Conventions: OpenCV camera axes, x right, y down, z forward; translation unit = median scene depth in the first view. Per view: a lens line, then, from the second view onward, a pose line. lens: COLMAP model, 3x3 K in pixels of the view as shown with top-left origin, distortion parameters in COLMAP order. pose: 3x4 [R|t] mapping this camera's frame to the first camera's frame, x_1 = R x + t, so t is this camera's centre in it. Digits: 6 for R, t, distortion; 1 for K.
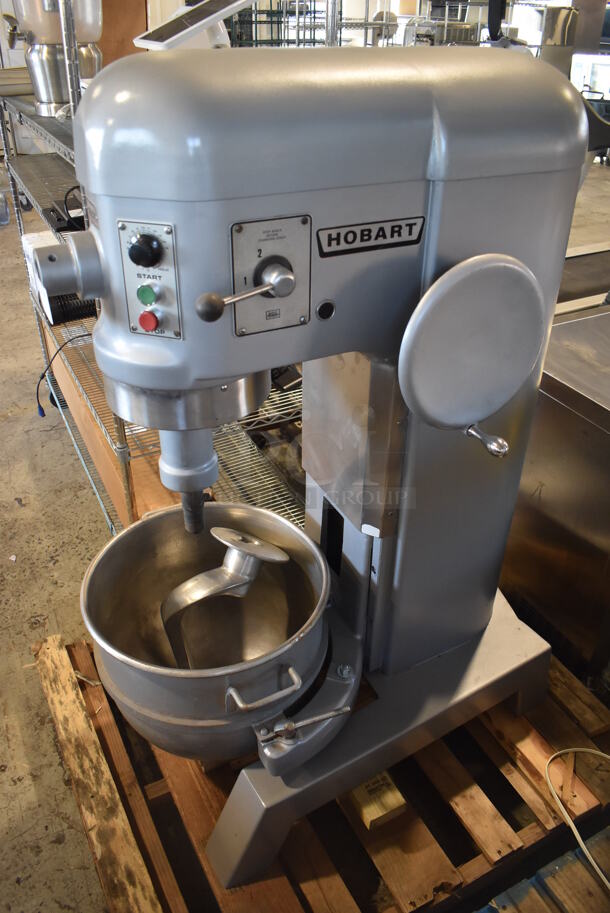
lens RADIAL K [[705.2, 0, 306.5], [0, 705.2, 455.4], [0, 0, 1]] dist [-0.107995, 0.024736]
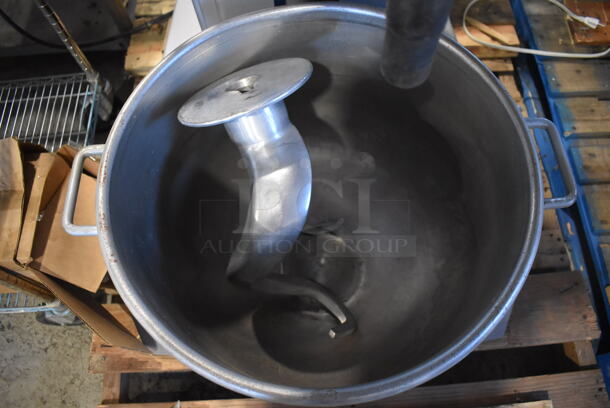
lens RADIAL K [[471.2, 0, 303.4], [0, 471.2, 202.0], [0, 0, 1]] dist [-0.107995, 0.024736]
pose [[0.421278, -0.839209, 0.343879, -0.305589], [0.534879, 0.536109, 0.653063, -0.058747], [-0.732413, -0.091188, 0.674726, 0.772695]]
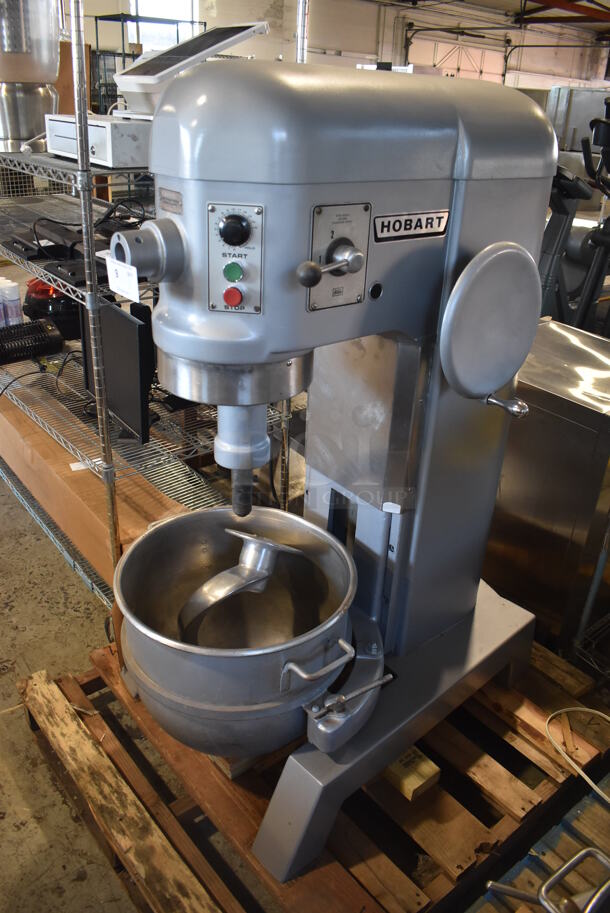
lens RADIAL K [[705.2, 0, 304.0], [0, 705.2, 455.3], [0, 0, 1]] dist [-0.107995, 0.024736]
pose [[0.979874, -0.063119, 0.189377, -0.234731], [0.081038, 0.992782, -0.088411, 0.108755], [-0.182430, 0.101978, 0.977916, -0.039854]]
